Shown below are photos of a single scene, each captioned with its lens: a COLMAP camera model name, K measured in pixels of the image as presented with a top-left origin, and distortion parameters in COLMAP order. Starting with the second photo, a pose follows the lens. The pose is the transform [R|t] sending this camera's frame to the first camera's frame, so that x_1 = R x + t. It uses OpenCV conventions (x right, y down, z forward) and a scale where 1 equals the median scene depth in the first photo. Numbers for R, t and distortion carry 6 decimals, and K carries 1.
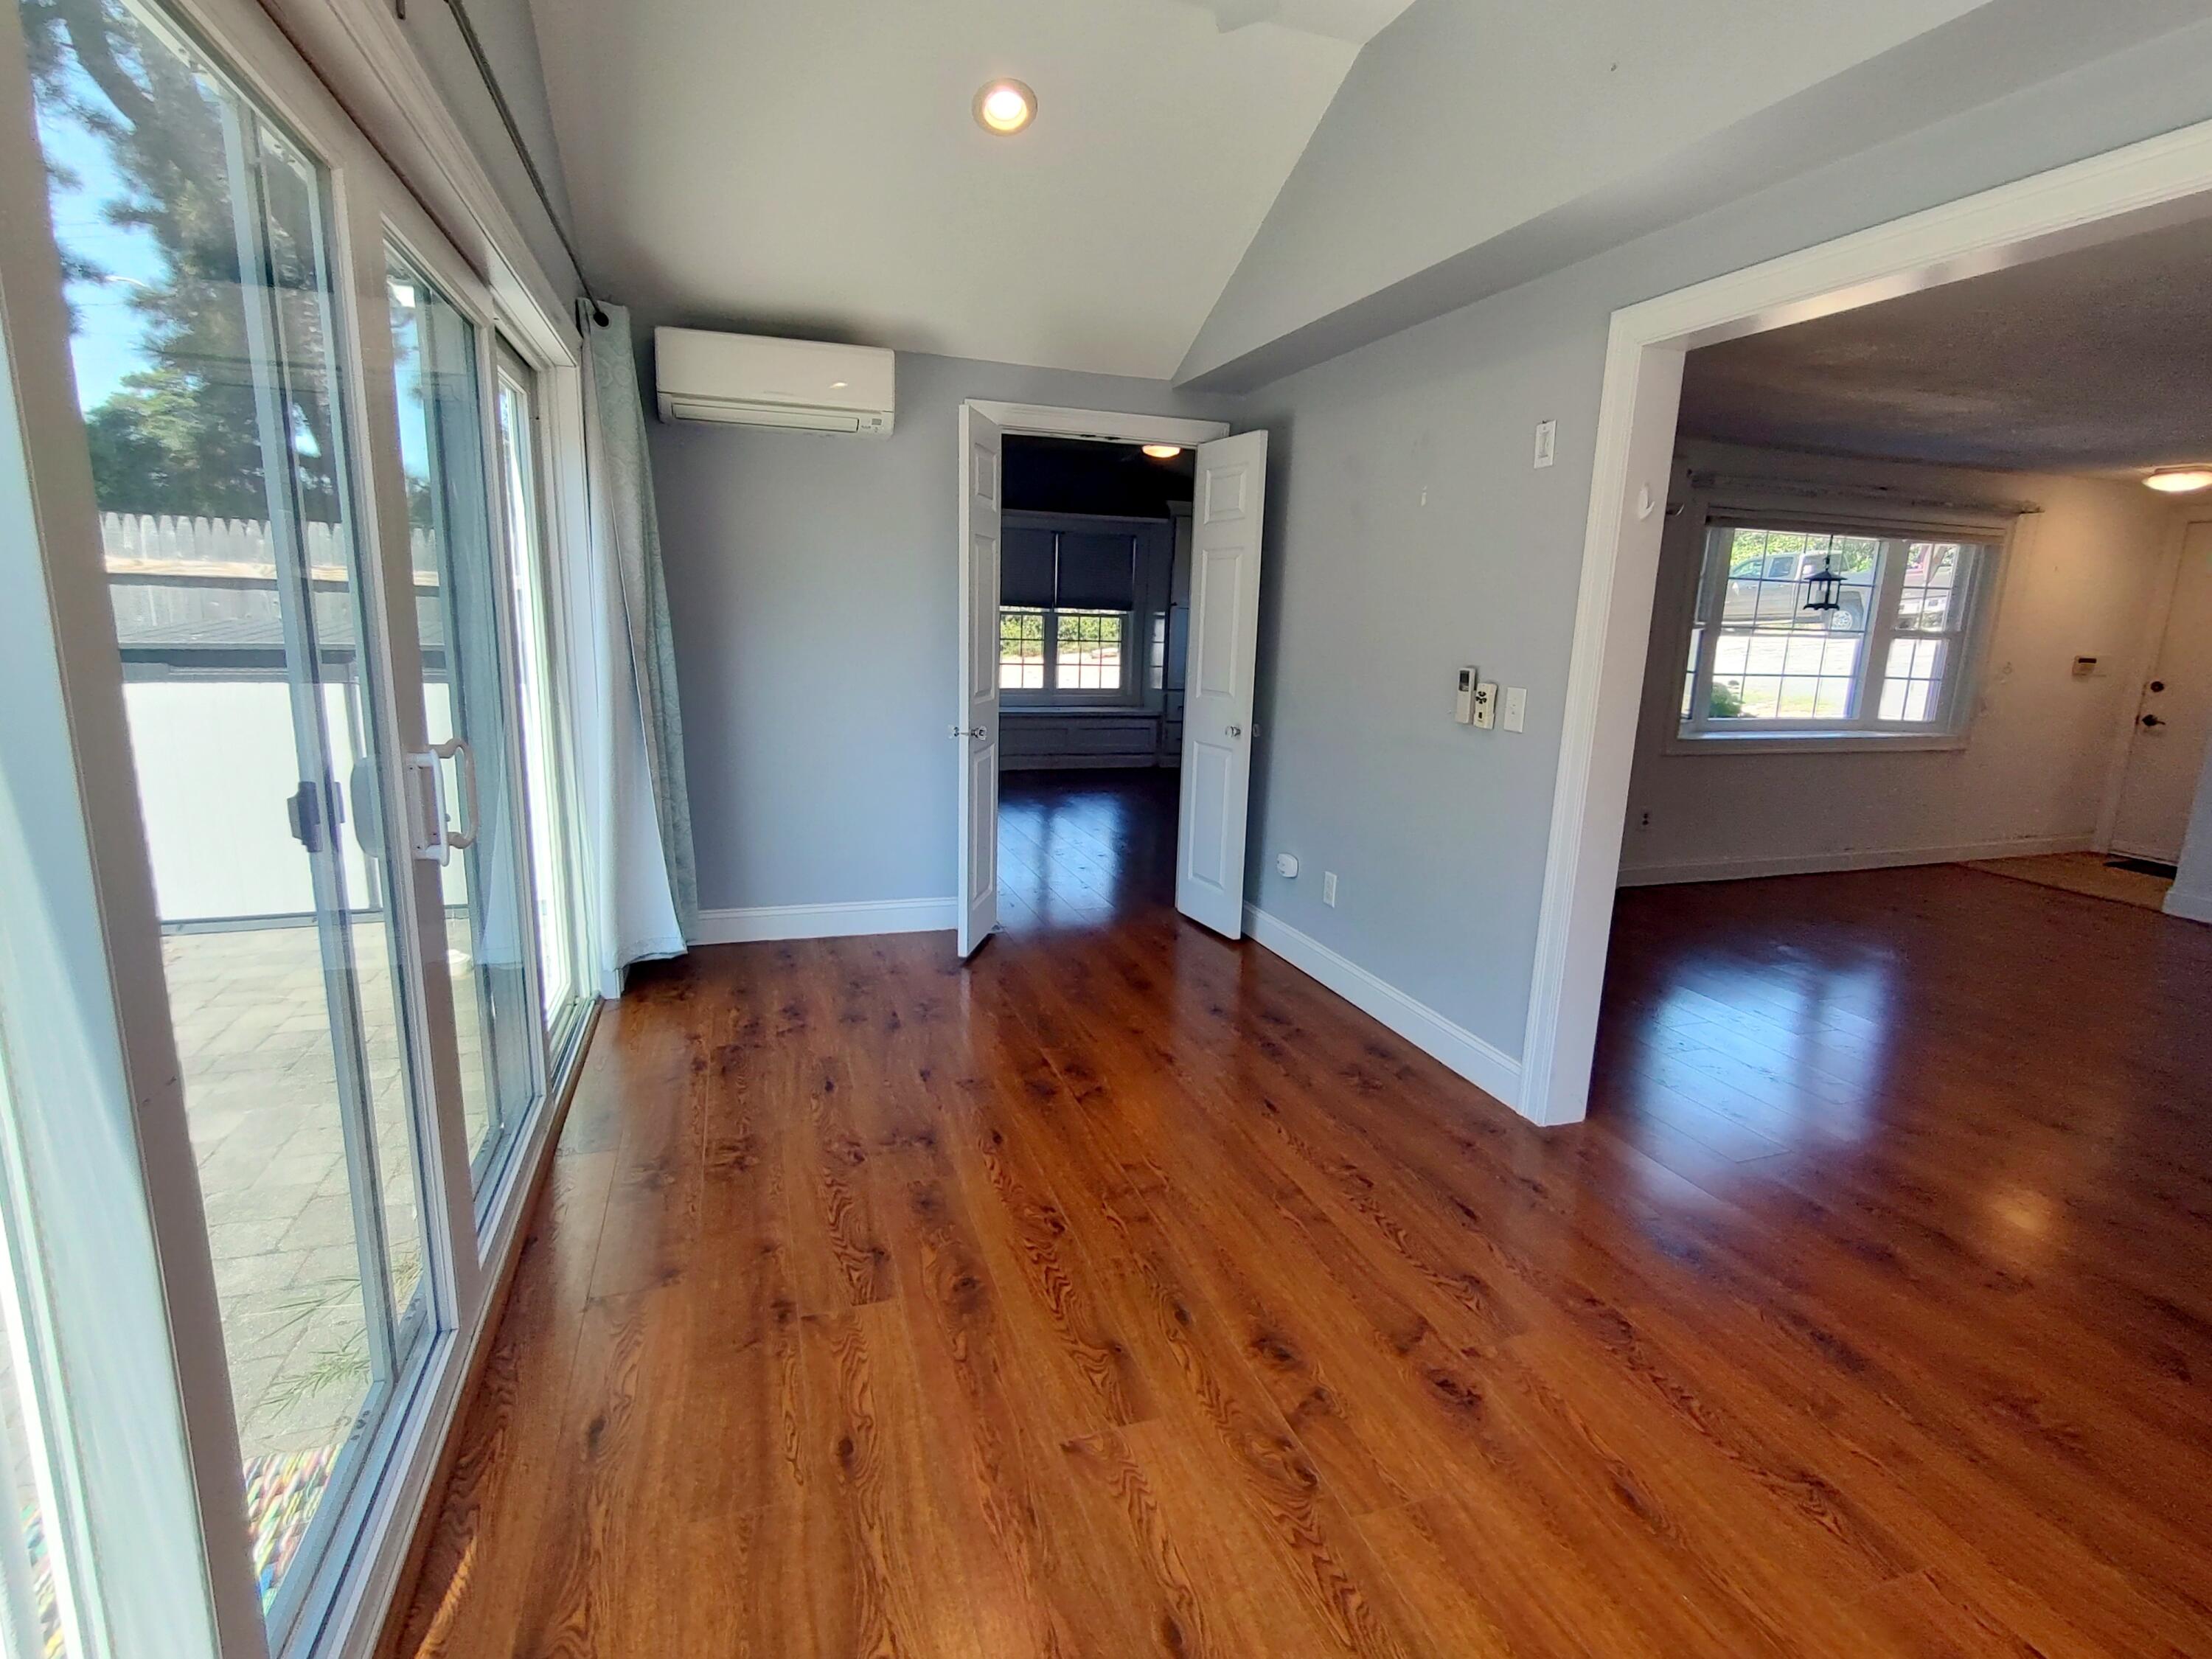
lens RADIAL K [[1060.8, 0, 1107.1], [0, 1060.8, 850.8], [0, 0, 1]] dist [0.000013, -0.000279]
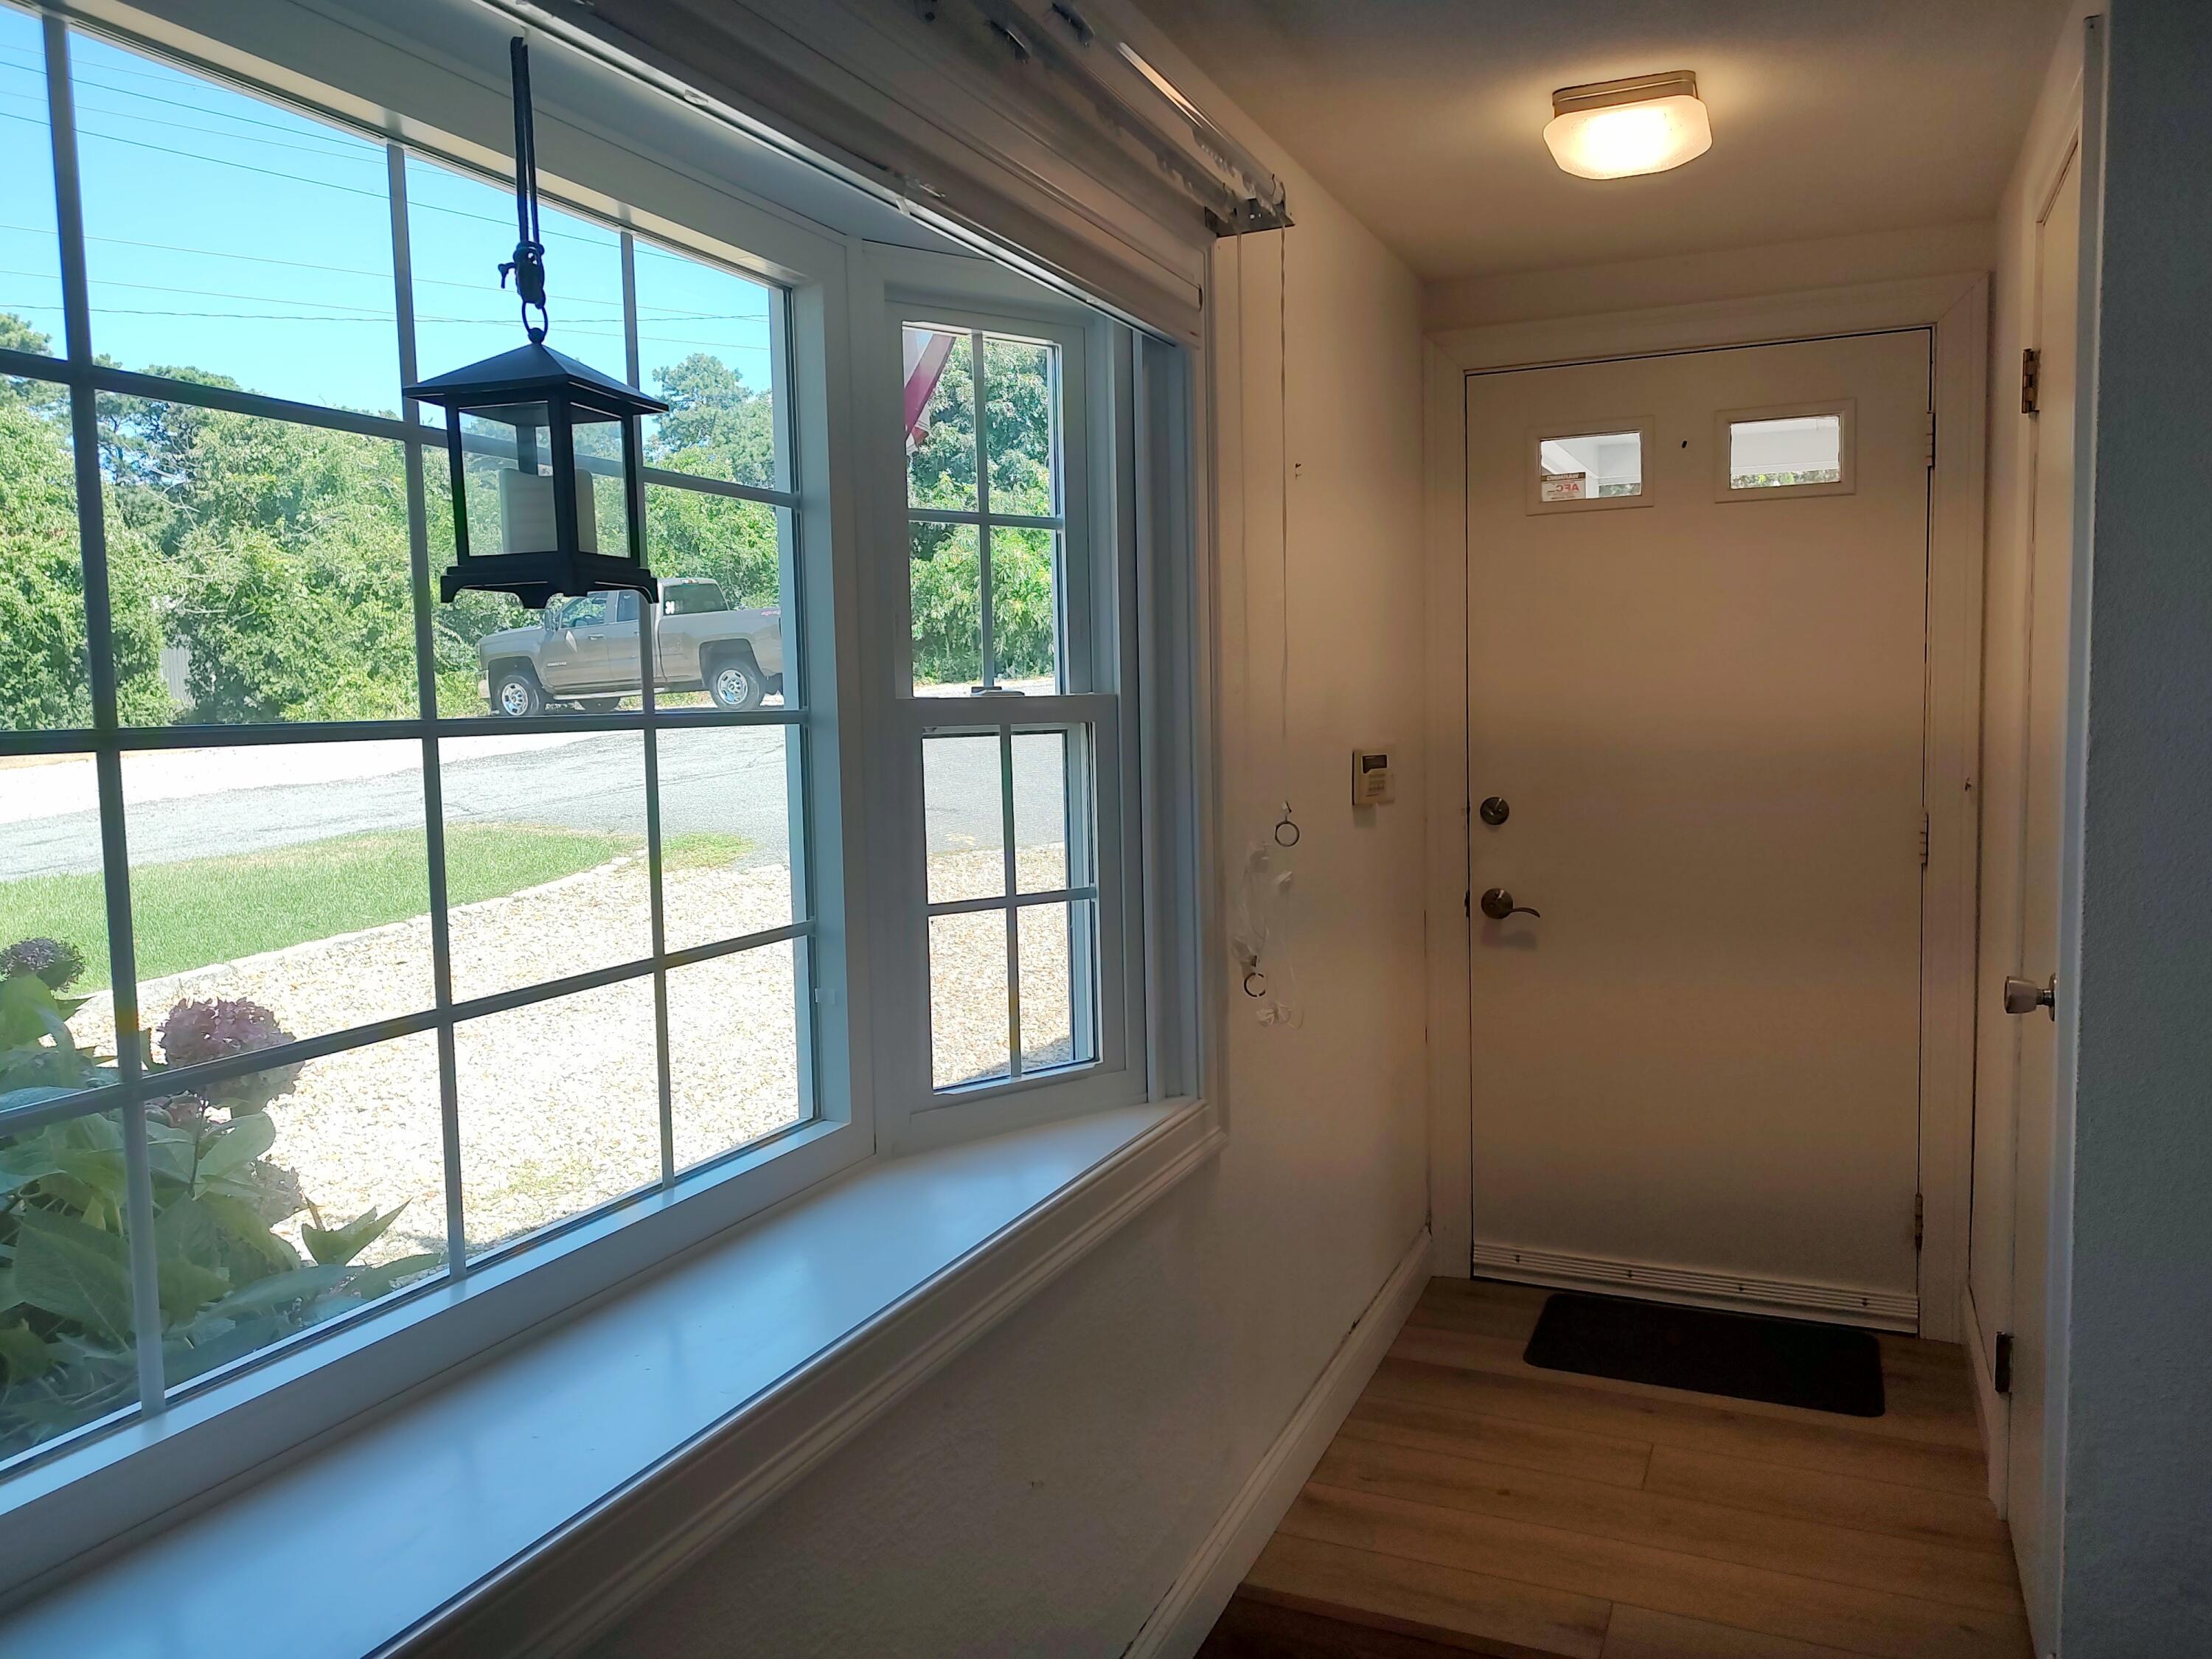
lens RADIAL K [[1617.0, 0, 1106.0], [0, 1617.0, 829.5], [0, 0, 1]] dist [-0.006296, -0.004612]
pose [[0.682363, -0.110838, 0.722562, 0.528078], [0.208287, 0.976946, -0.046840, -0.160275], [-0.700712, 0.182462, 0.689718, 0.751815]]
